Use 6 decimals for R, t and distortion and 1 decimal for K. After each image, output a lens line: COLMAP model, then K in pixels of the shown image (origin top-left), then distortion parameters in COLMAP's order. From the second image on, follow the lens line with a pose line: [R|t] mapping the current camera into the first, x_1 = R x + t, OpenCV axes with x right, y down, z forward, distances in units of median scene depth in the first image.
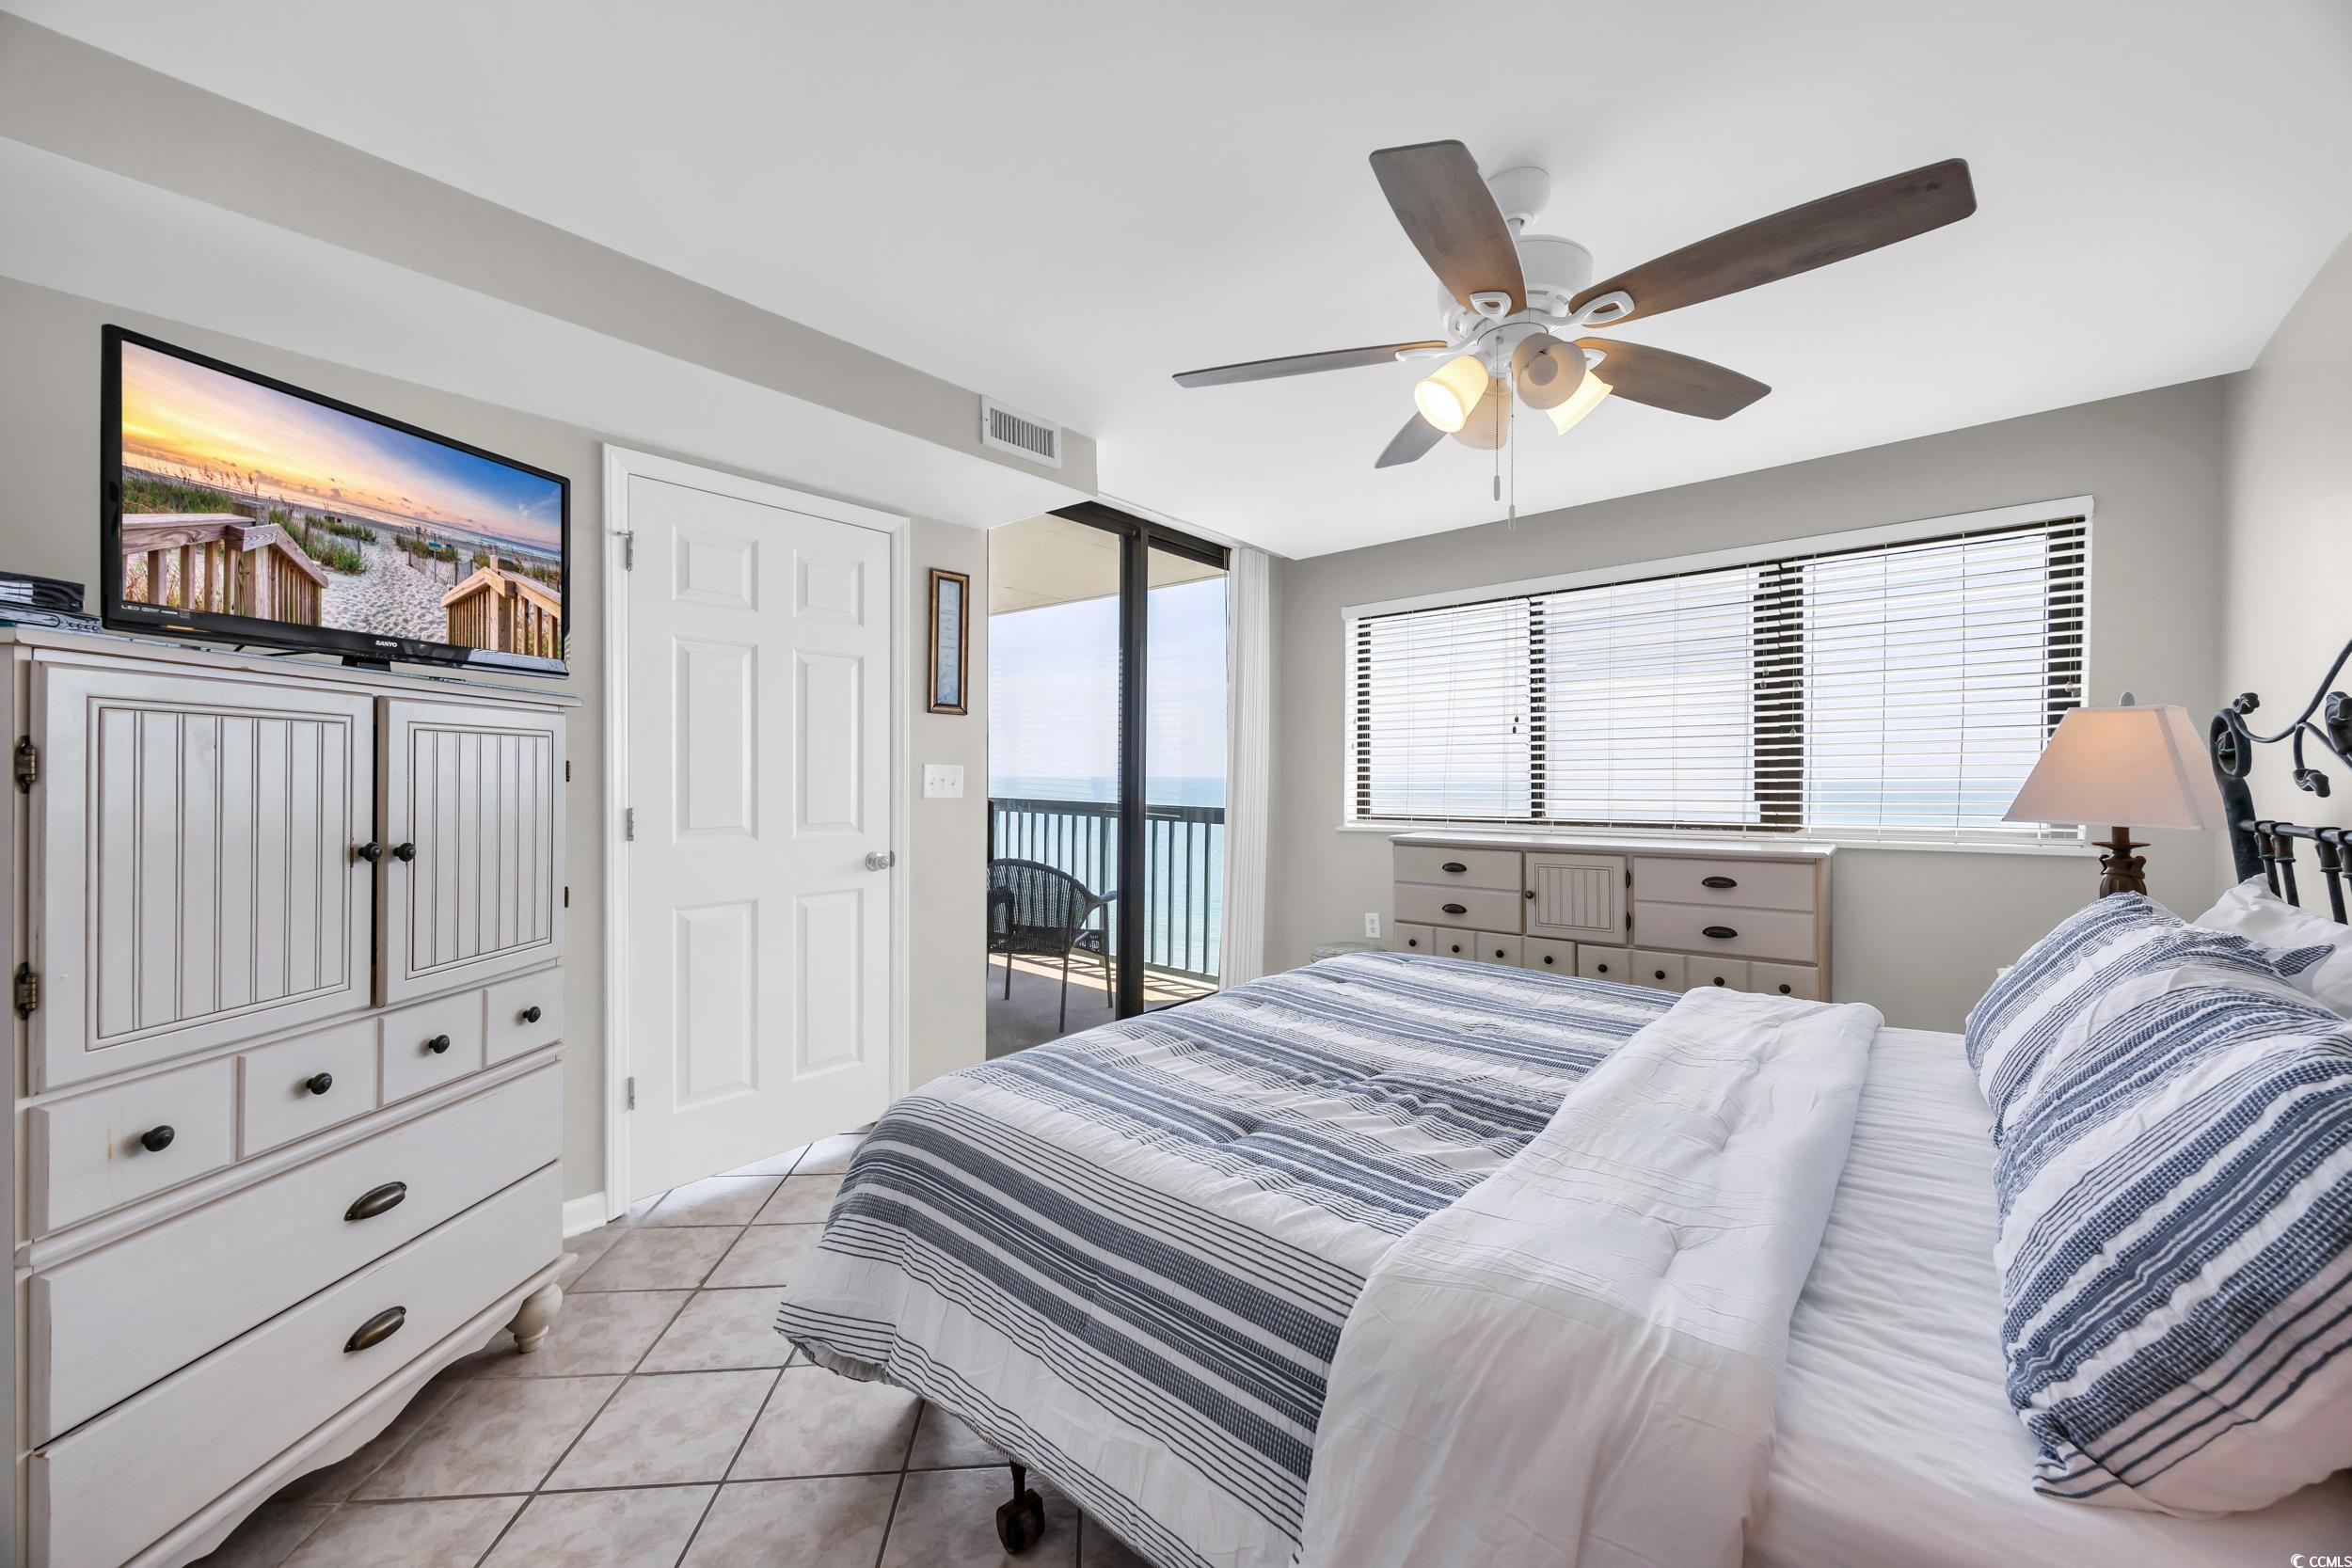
lens RADIAL K [[878.4, 0, 1166.9], [0, 878.4, 779.0], [0, 0, 1]] dist [-0.002884, -0.000005]
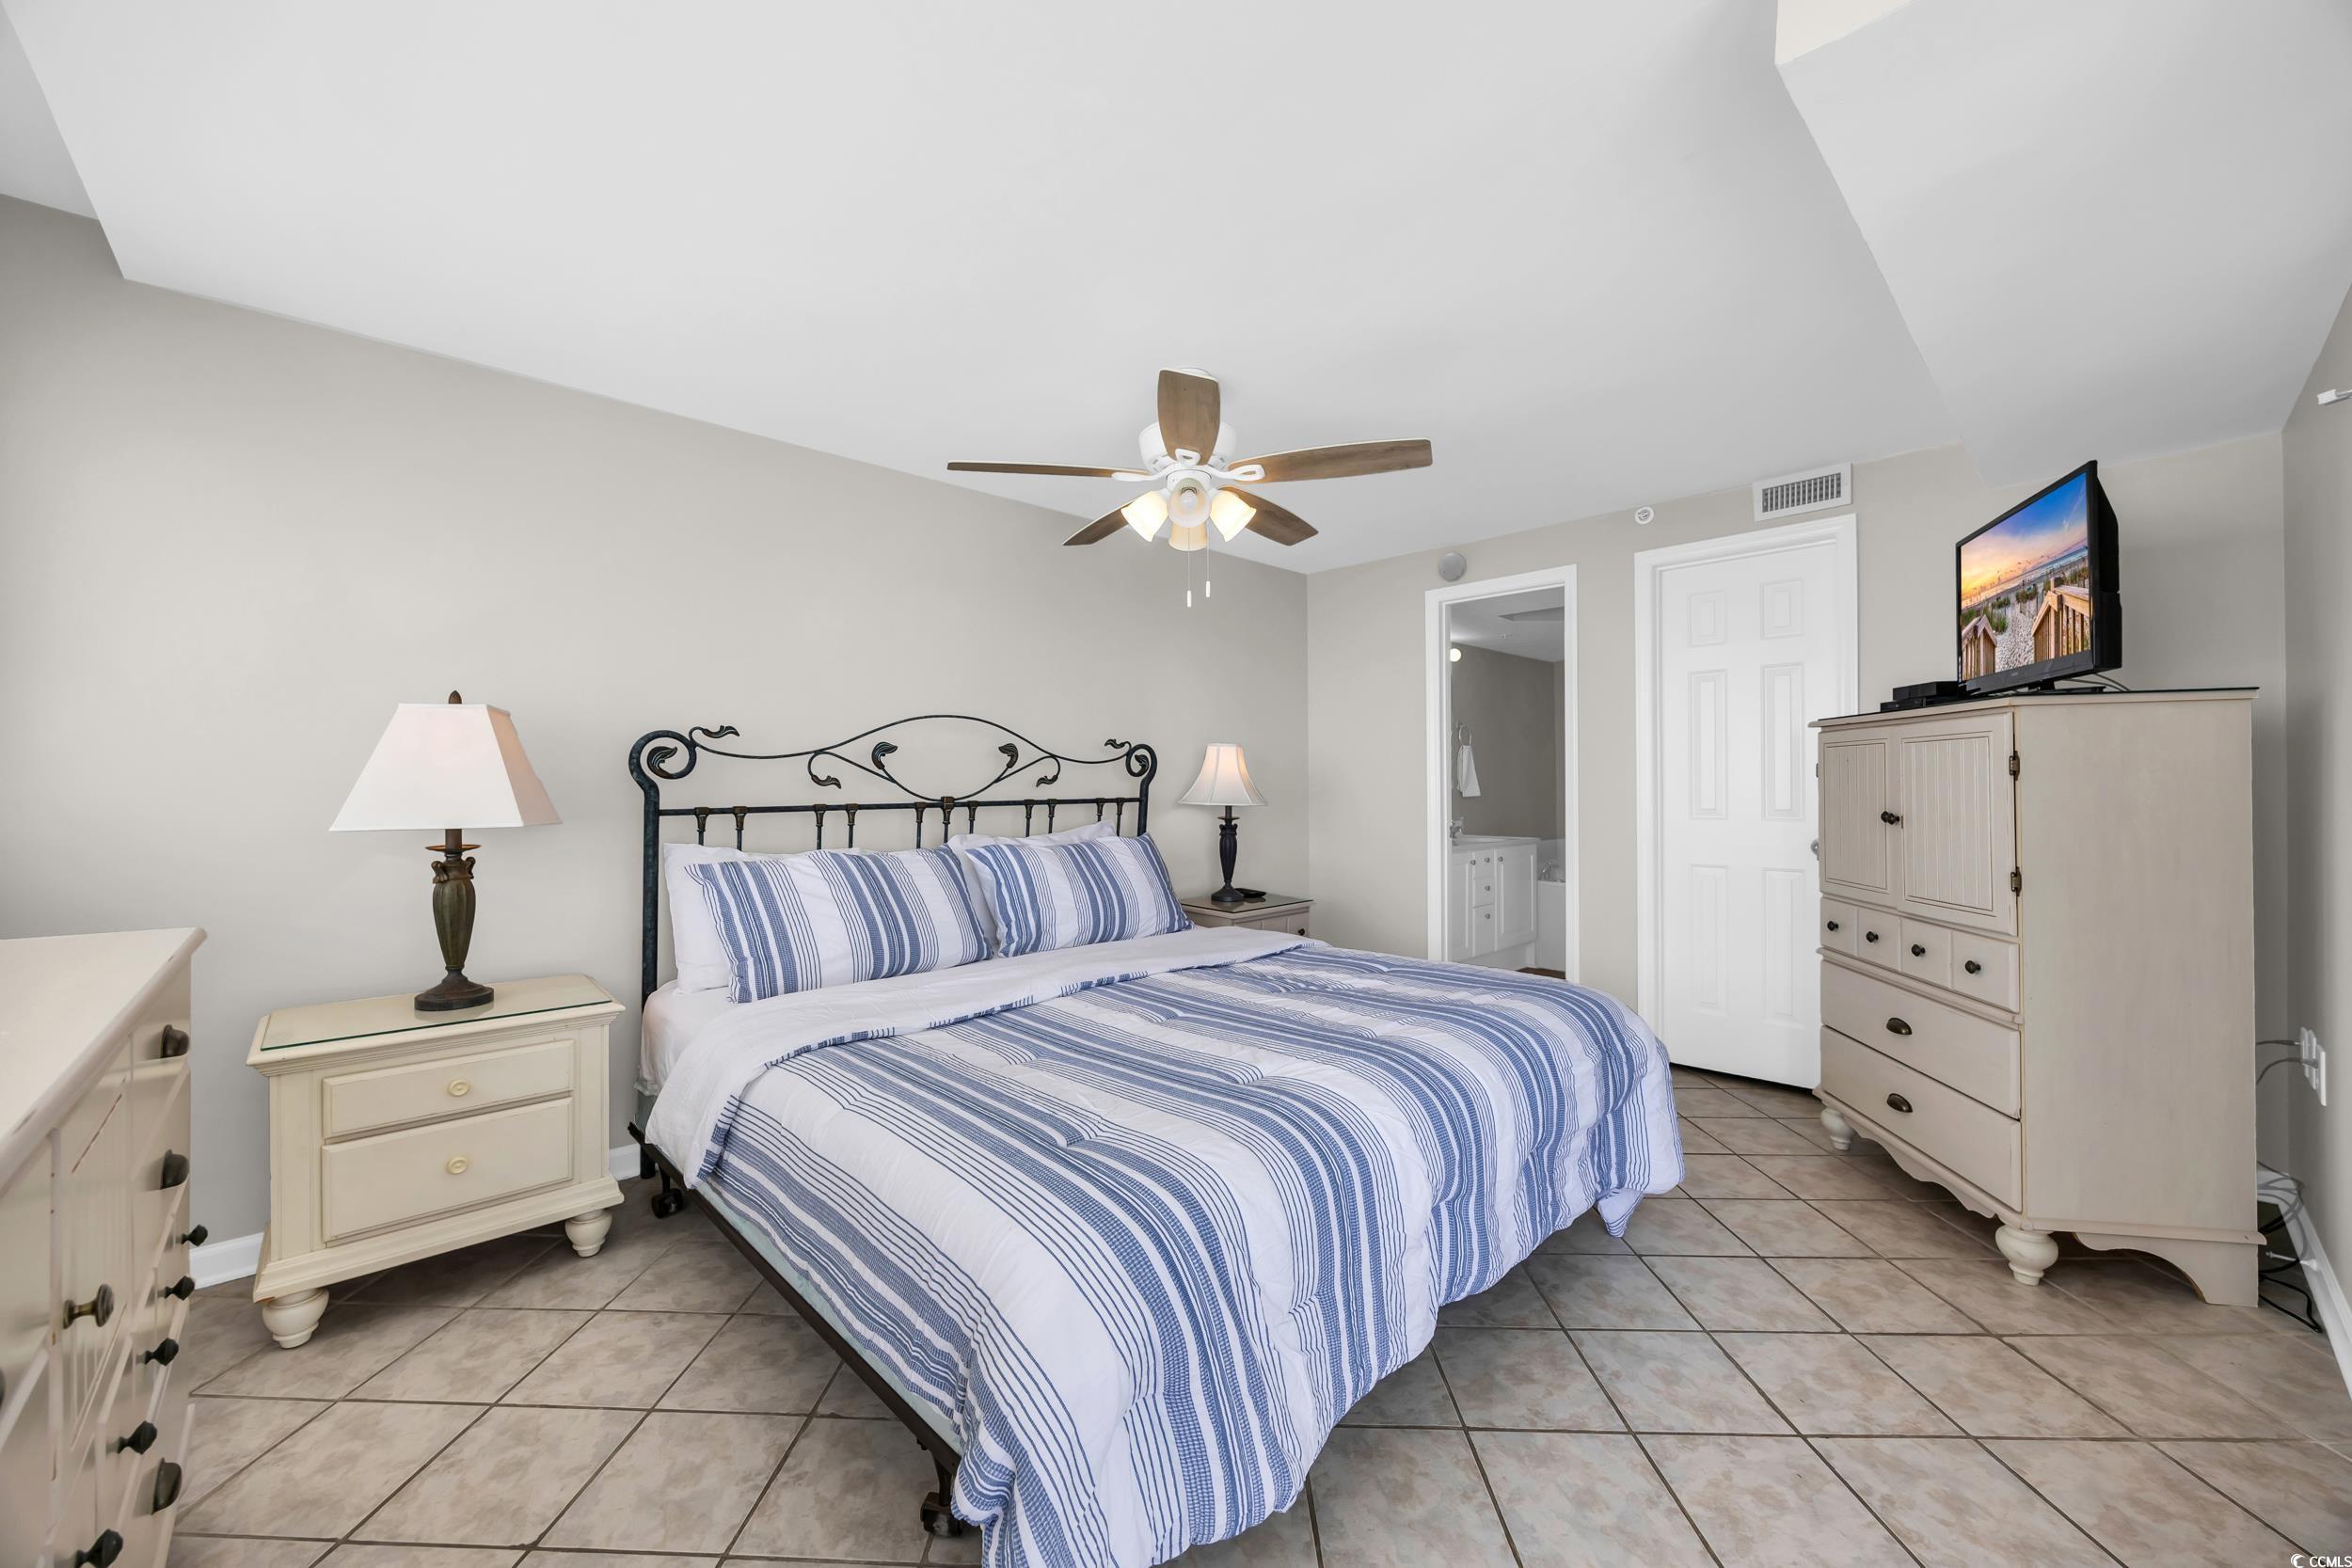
lens RADIAL K [[878.4, 0, 1166.9], [0, 878.4, 779.0], [0, 0, 1]] dist [-0.002884, -0.000005]
pose [[-0.998877, 0.002540, 0.047308, 0.337539], [0.002651, 0.999994, 0.002291, 0.000755], [-0.047302, 0.002414, -0.998878, 2.251050]]
